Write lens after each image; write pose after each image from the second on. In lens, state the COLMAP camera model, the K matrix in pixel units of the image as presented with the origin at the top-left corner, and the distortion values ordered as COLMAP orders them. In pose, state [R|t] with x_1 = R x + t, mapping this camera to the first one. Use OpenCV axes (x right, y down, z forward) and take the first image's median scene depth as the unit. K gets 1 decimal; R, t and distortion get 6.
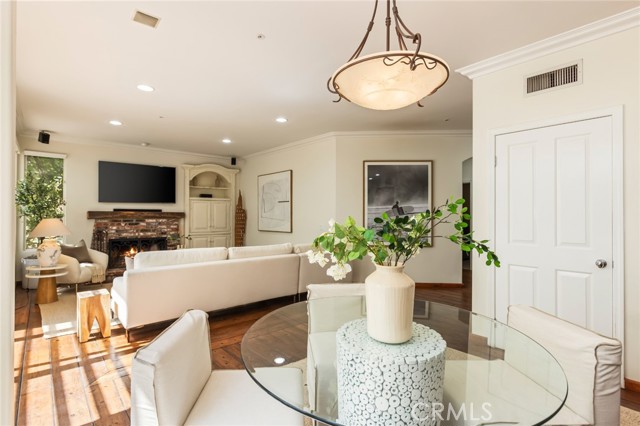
lens RADIAL K [[322.5, 0, 322.5], [0, 322.5, 212.7], [0, 0, 1]] dist [0.030525, 0.000991]
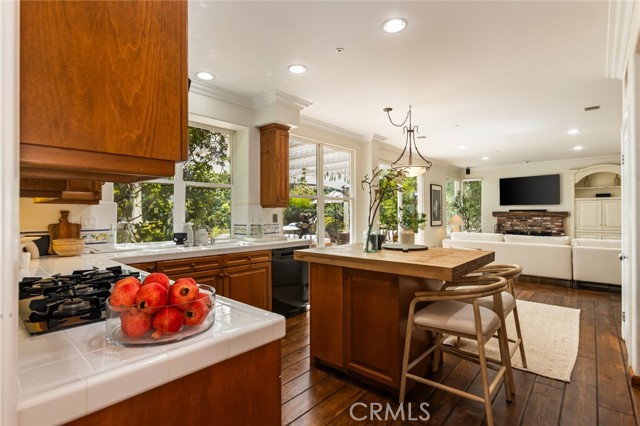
lens RADIAL K [[322.5, 0, 319.2], [0, 322.5, 211.0], [0, 0, 1]] dist [0.030525, 0.000991]
pose [[0.159797, -0.013714, -0.987055, 0.635981], [0.006228, 0.999898, -0.012884, 0.006605], [0.987130, -0.004088, 0.159866, -0.072346]]
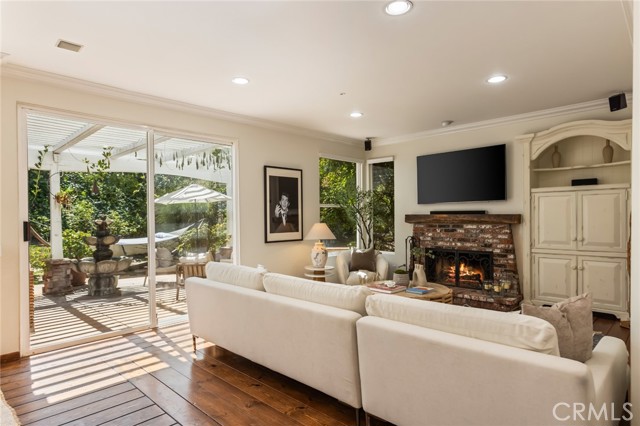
lens RADIAL K [[365.9, 0, 324.1], [0, 365.9, 214.5], [0, 0, 1]] dist [0.019975, 0.000132]
pose [[0.090022, -0.008569, -0.995903, 0.248394], [0.014961, 0.999862, -0.007251, -0.001127], [0.995827, -0.014247, 0.090138, 0.616516]]
